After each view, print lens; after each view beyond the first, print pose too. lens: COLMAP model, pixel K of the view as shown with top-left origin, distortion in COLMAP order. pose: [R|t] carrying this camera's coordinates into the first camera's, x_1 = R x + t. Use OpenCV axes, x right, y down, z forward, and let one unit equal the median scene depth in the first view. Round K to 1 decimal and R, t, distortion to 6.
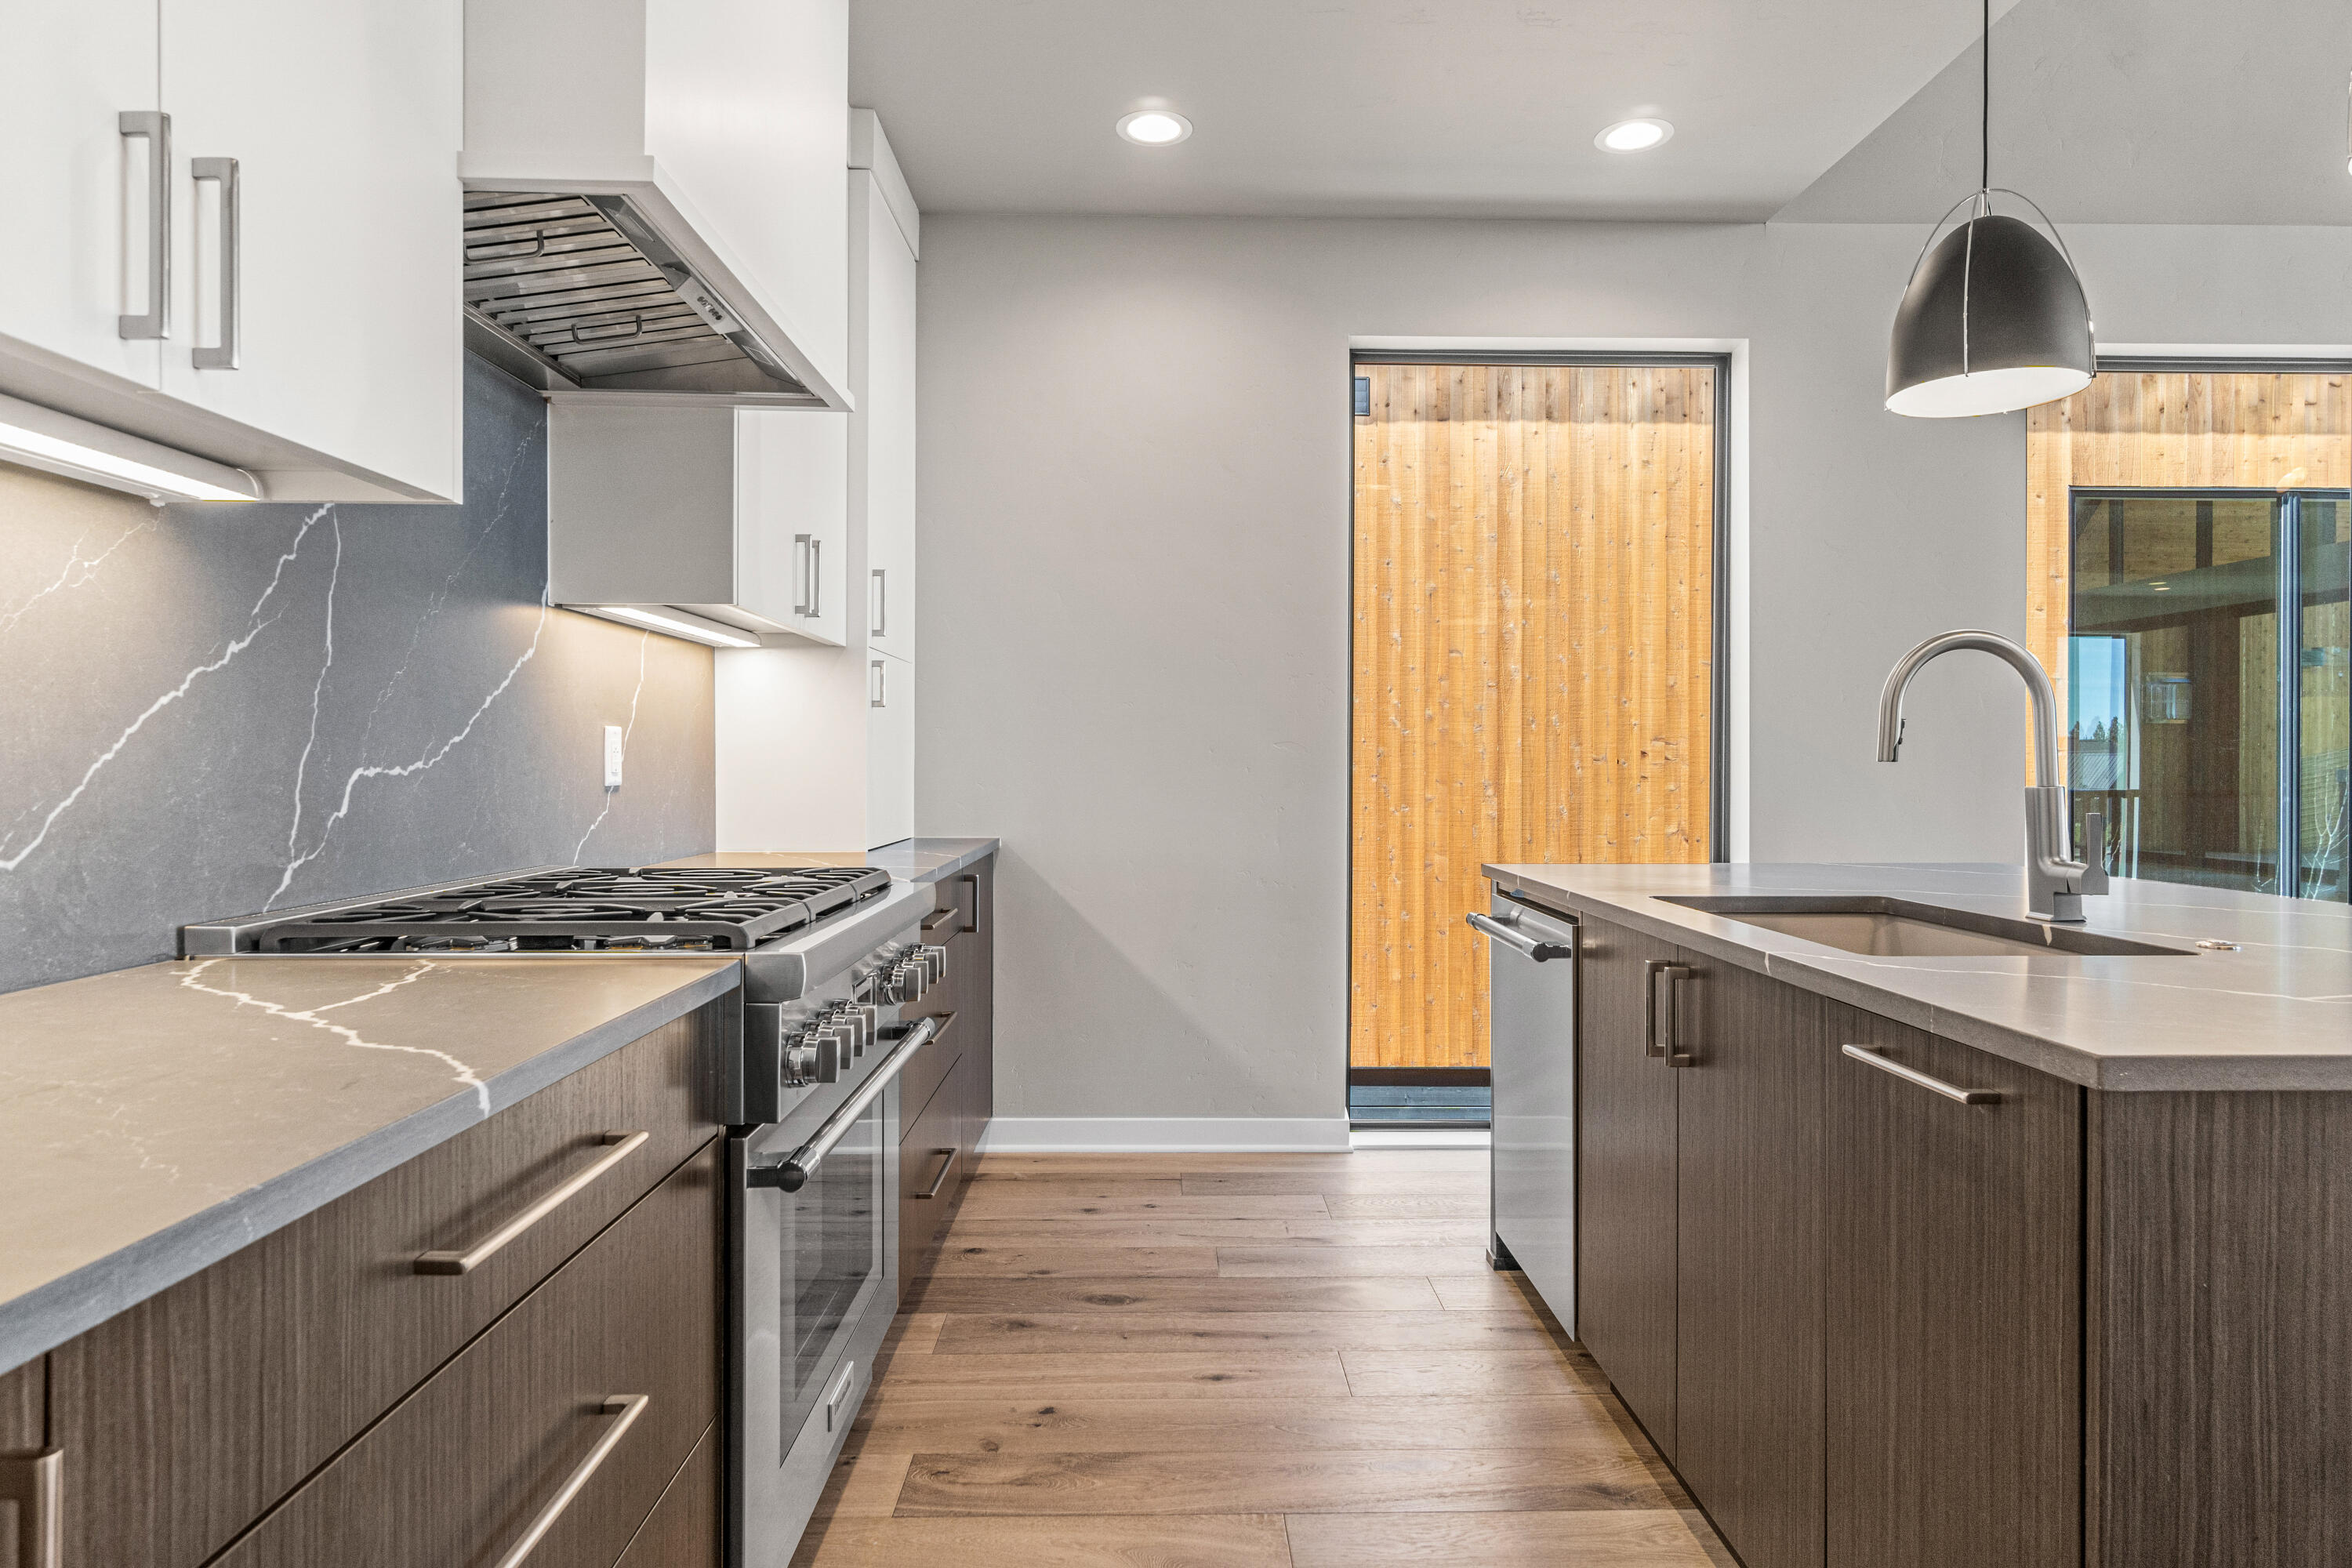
lens RADIAL K [[1339.2, 0, 1196.4], [0, 1339.2, 756.0], [0, 0, 1]] dist [0.004158, -0.001349]
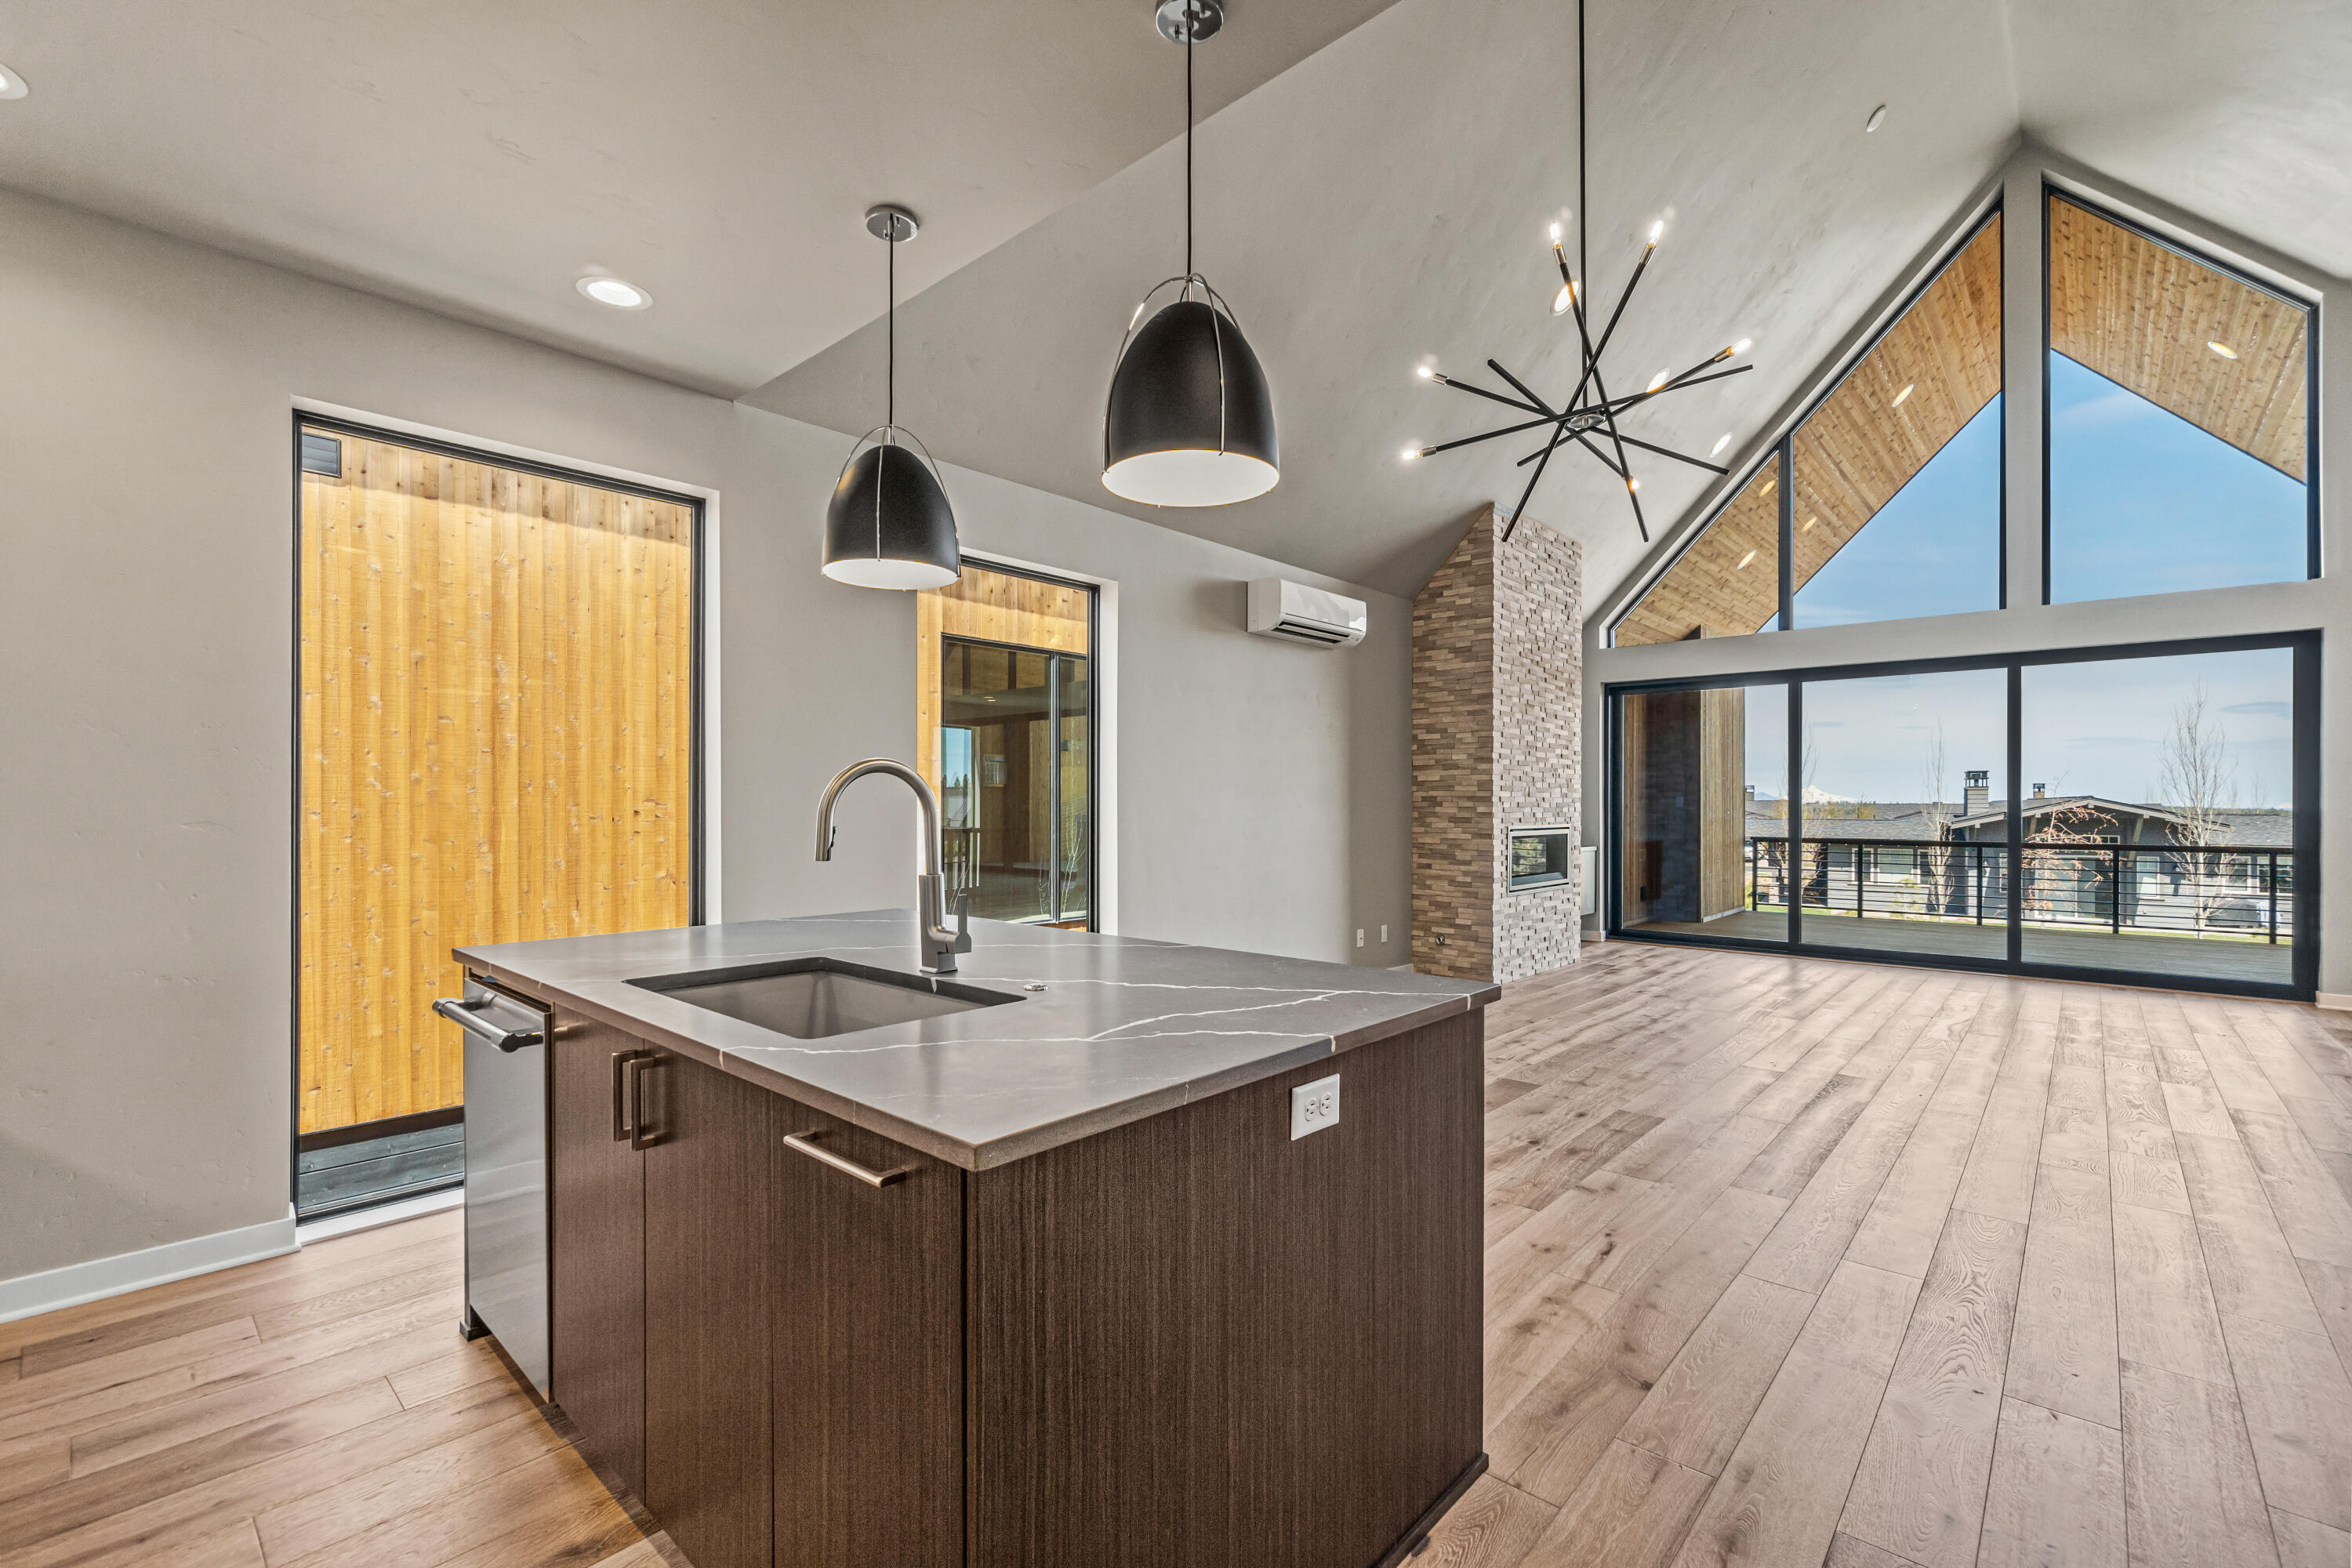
lens RADIAL K [[1014.0, 0, 1194.1], [0, 1014.0, 803.1], [0, 0, 1]] dist [-0.007366, 0.001495]
pose [[0.680810, -0.002610, 0.732455, 0.028117], [0.003436, 0.999994, 0.000369, -0.023881], [-0.732452, 0.002265, 0.680815, 0.048419]]
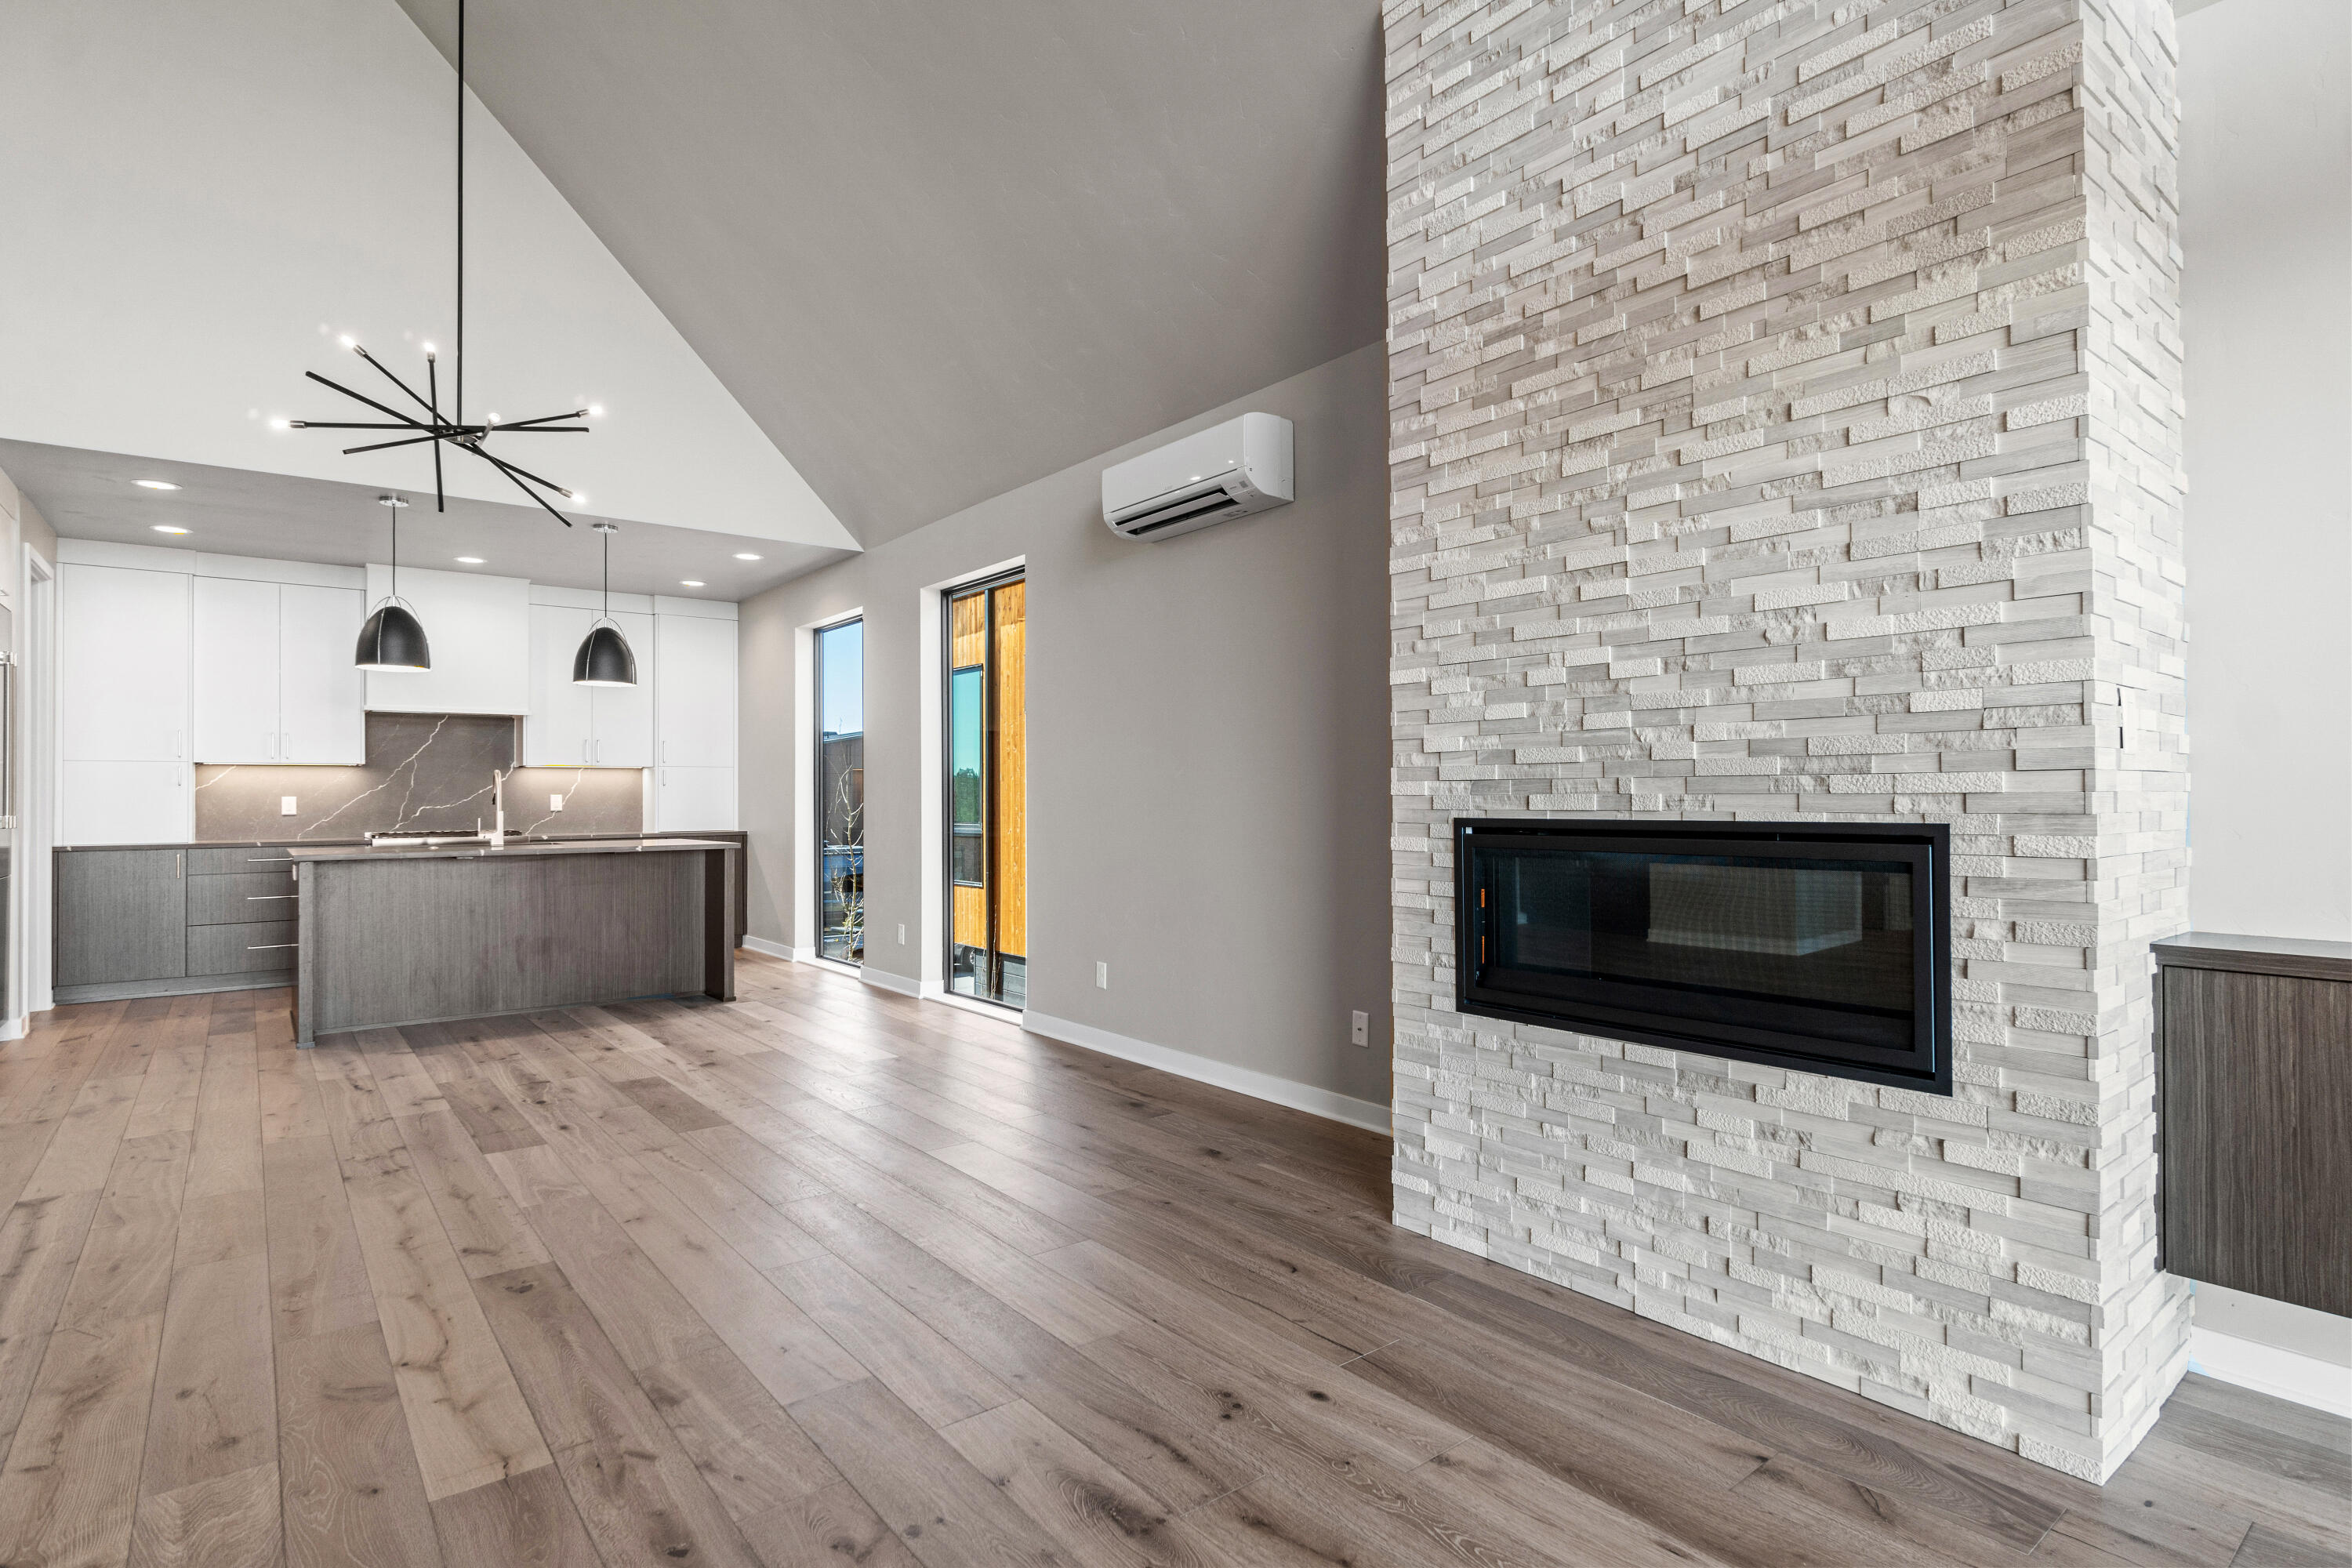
lens RADIAL K [[1189.8, 0, 1187.0], [0, 1189.8, 784.6], [0, 0, 1]] dist [-0.000997, 0.000136]
pose [[0.607799, -0.016927, -0.793911, 1.950361], [0.006514, 0.999845, -0.016331, 0.004963], [0.794064, 0.004754, 0.607815, 0.231186]]
